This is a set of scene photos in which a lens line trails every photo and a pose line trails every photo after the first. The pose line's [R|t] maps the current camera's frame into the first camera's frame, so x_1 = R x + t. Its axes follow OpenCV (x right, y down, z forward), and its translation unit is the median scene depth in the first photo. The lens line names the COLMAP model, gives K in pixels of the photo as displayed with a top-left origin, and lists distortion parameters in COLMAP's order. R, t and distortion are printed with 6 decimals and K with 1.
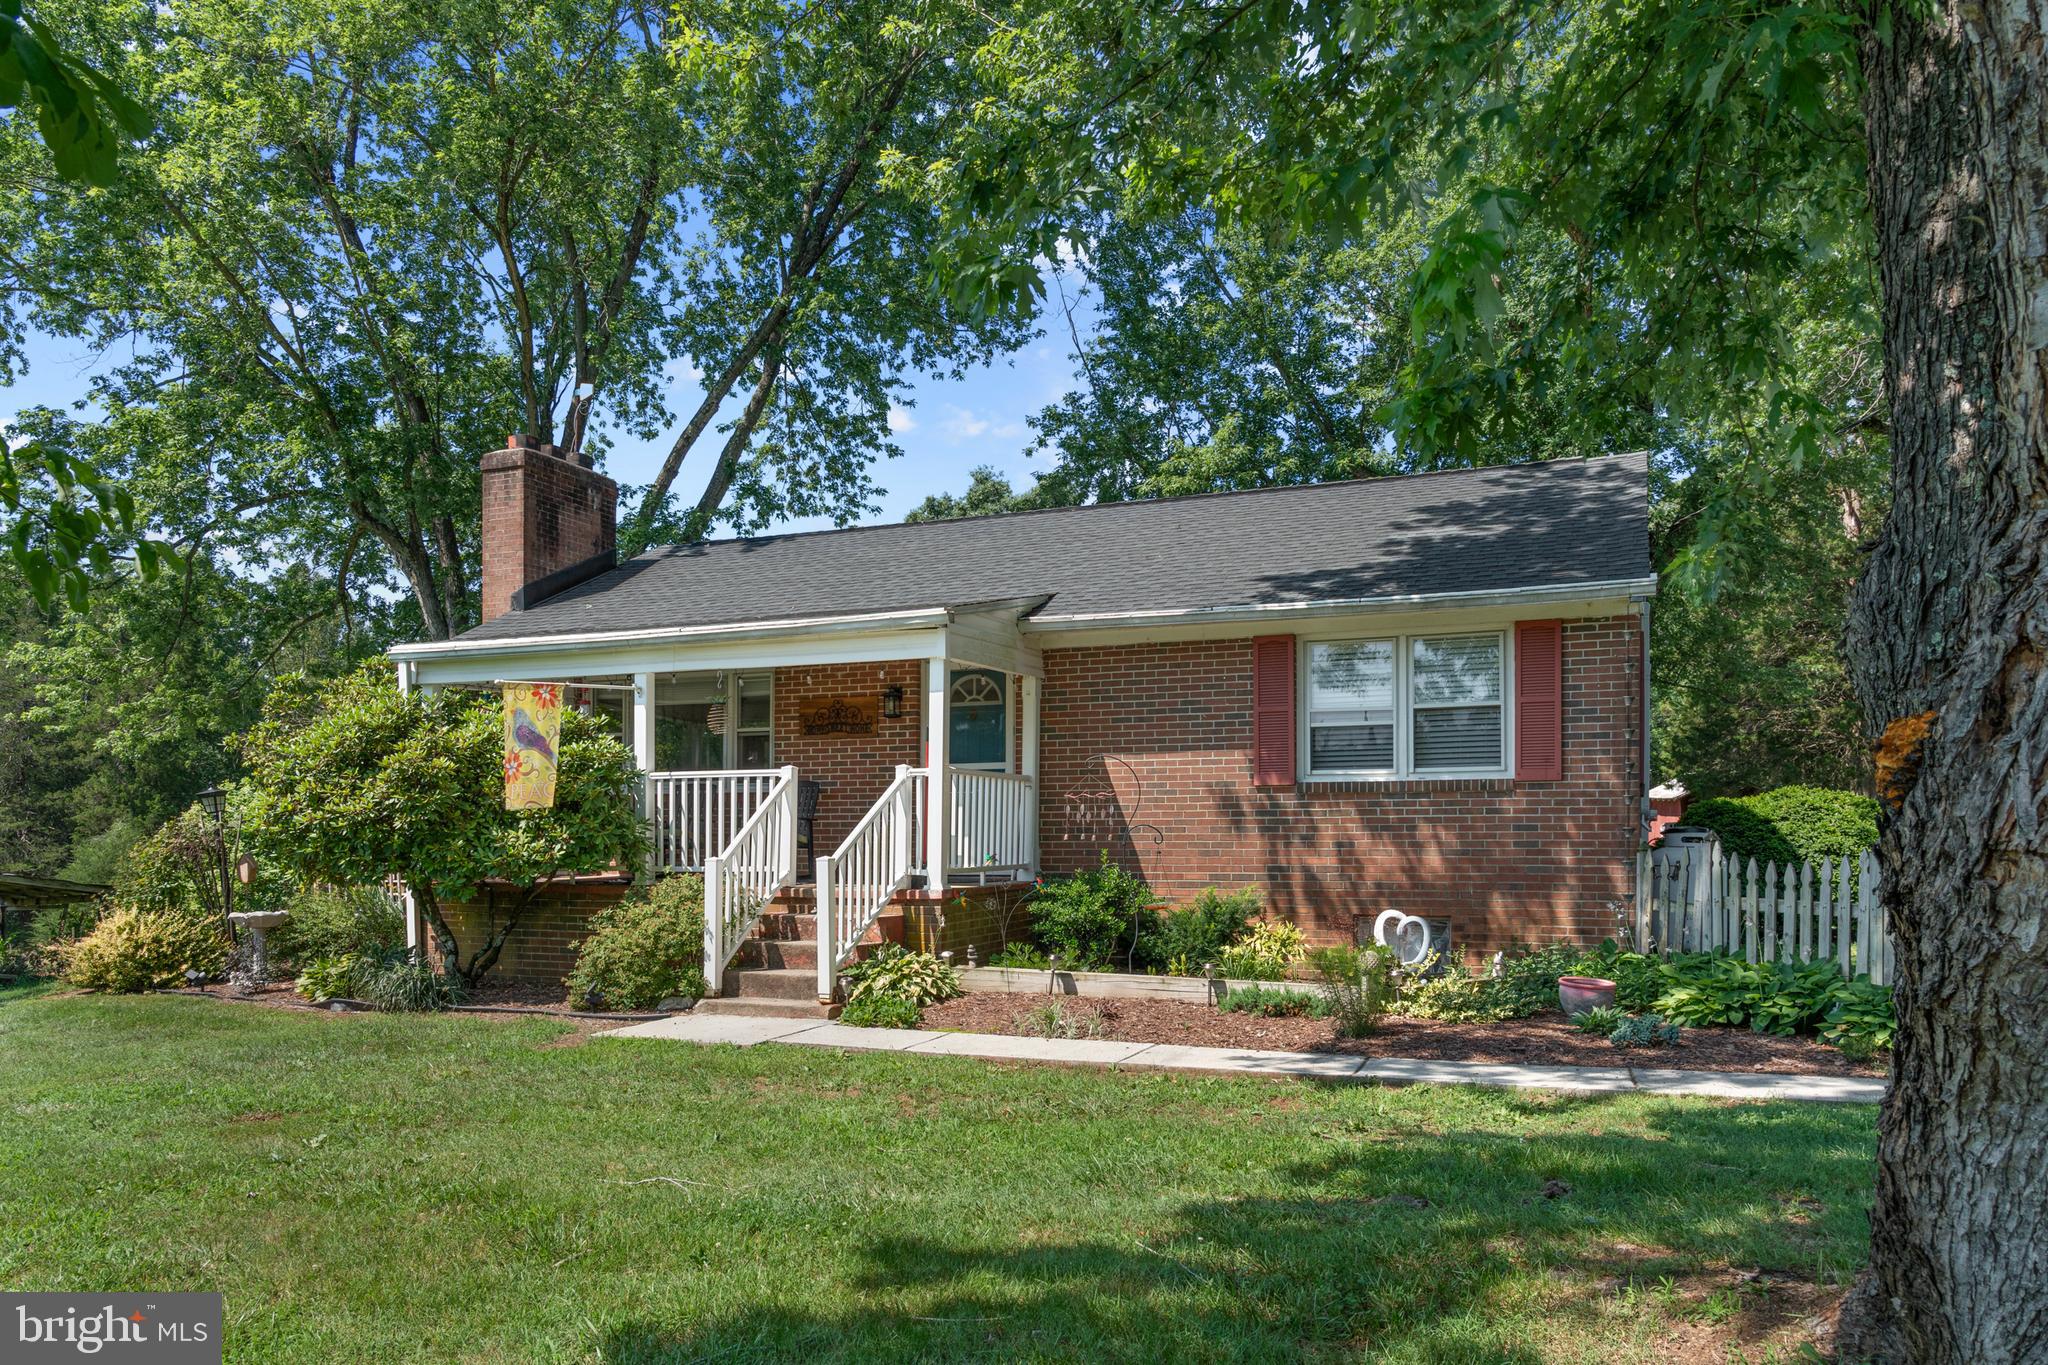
lens RADIAL K [[1403.4, 0, 1024.0], [0, 1403.4, 682.5], [0, 0, 1]] dist [-0.007337, 0.000028]
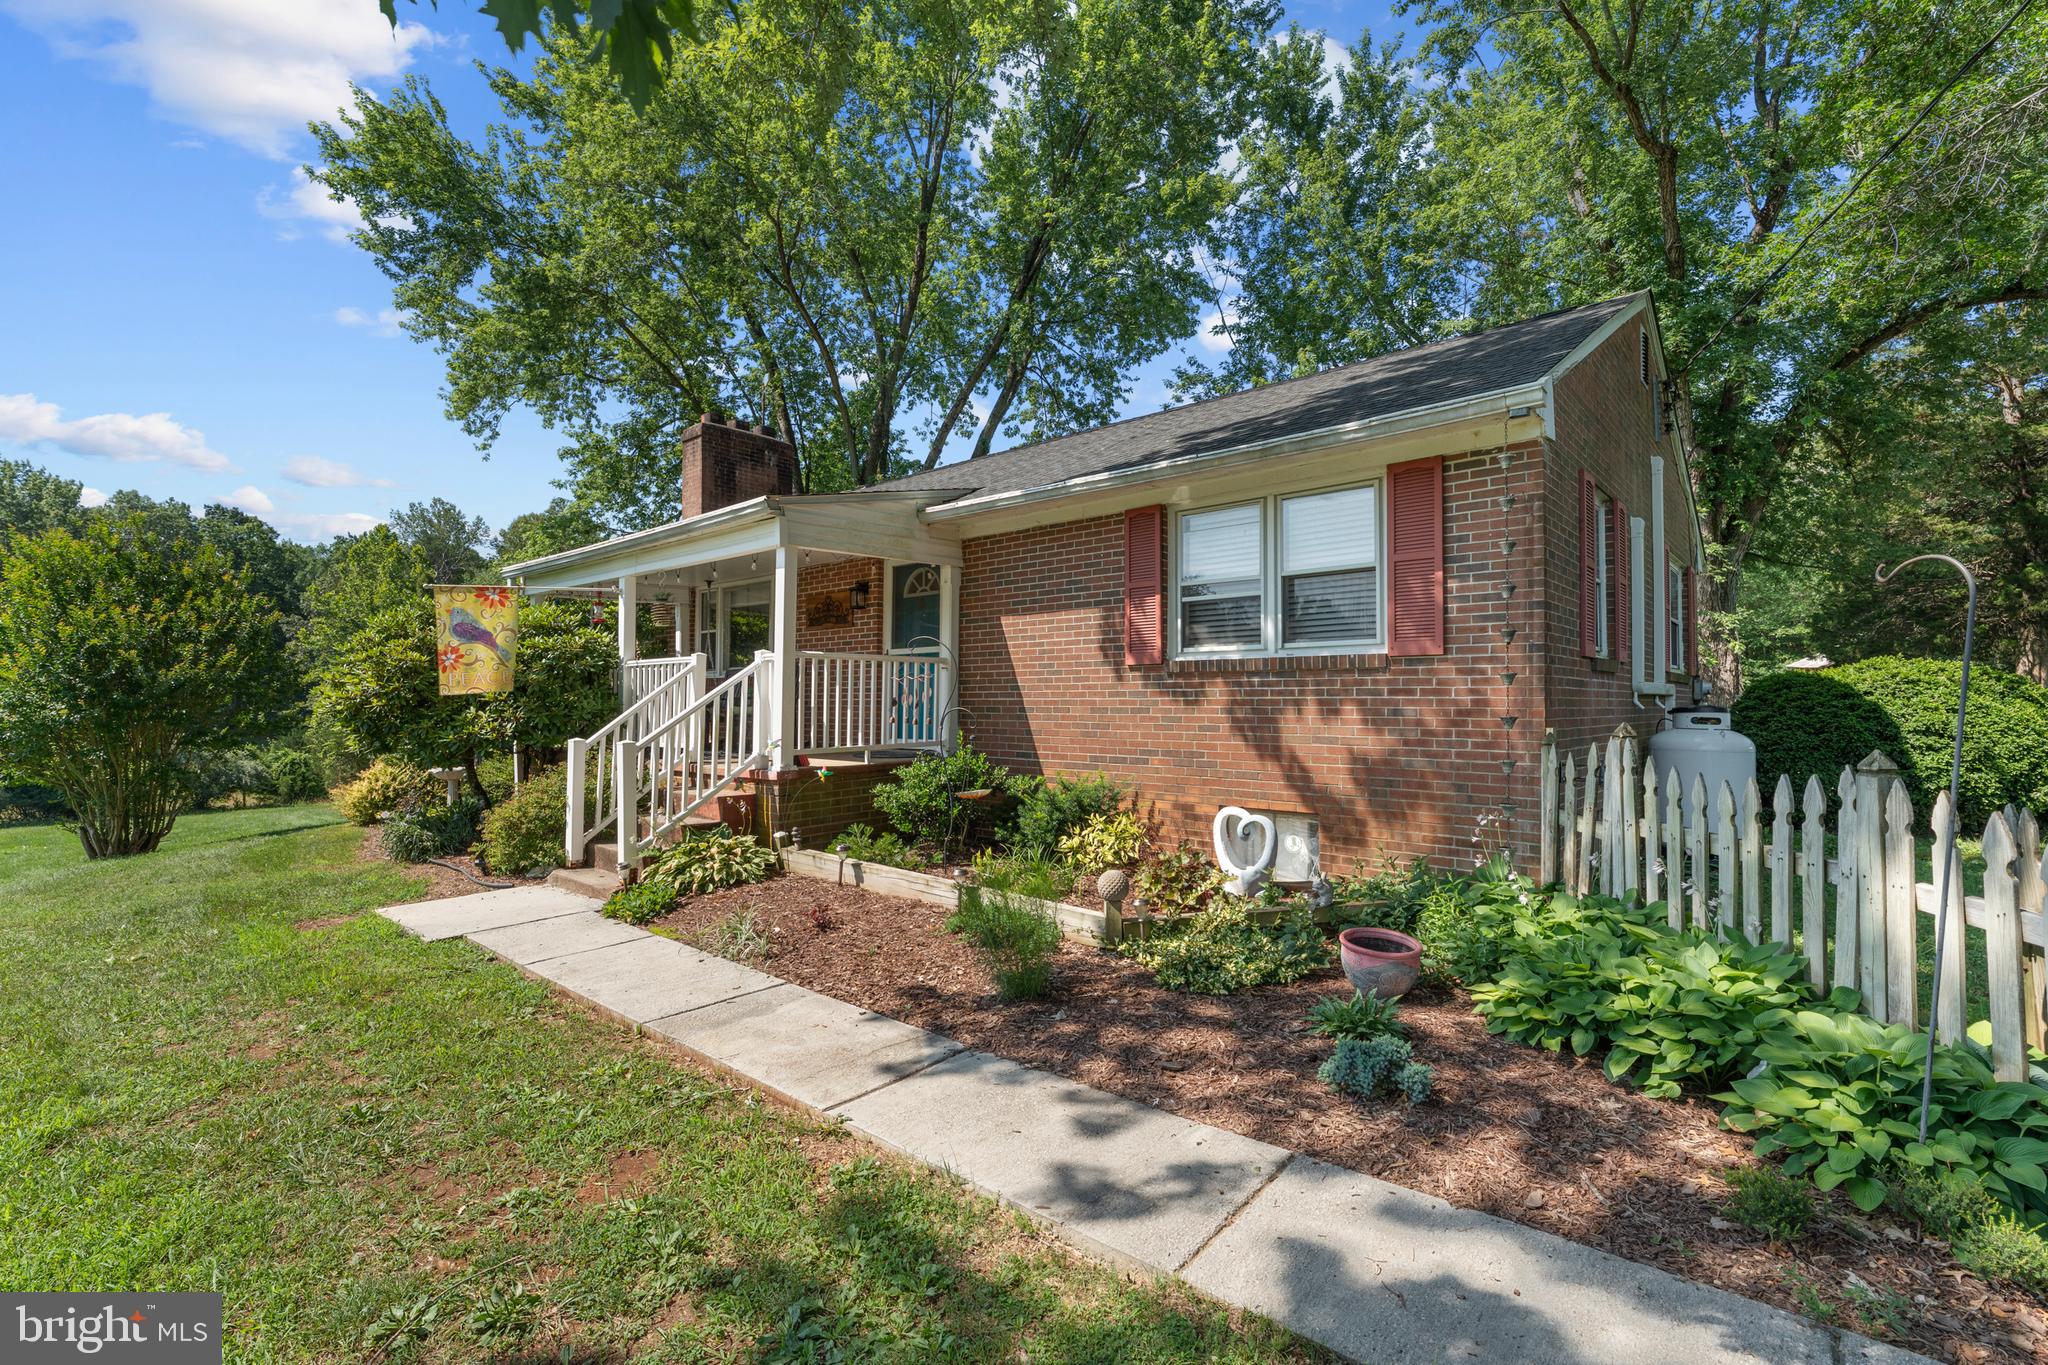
lens RADIAL K [[891.2, 0, 1024.6], [0, 891.2, 611.7], [0, 0, 1]] dist [0.000004, -0.000314]
pose [[0.949146, -0.032036, -0.313203, 0.300706], [0.036021, 0.999327, 0.006942, 0.031410], [0.312770, -0.017871, 0.949661, 0.416456]]
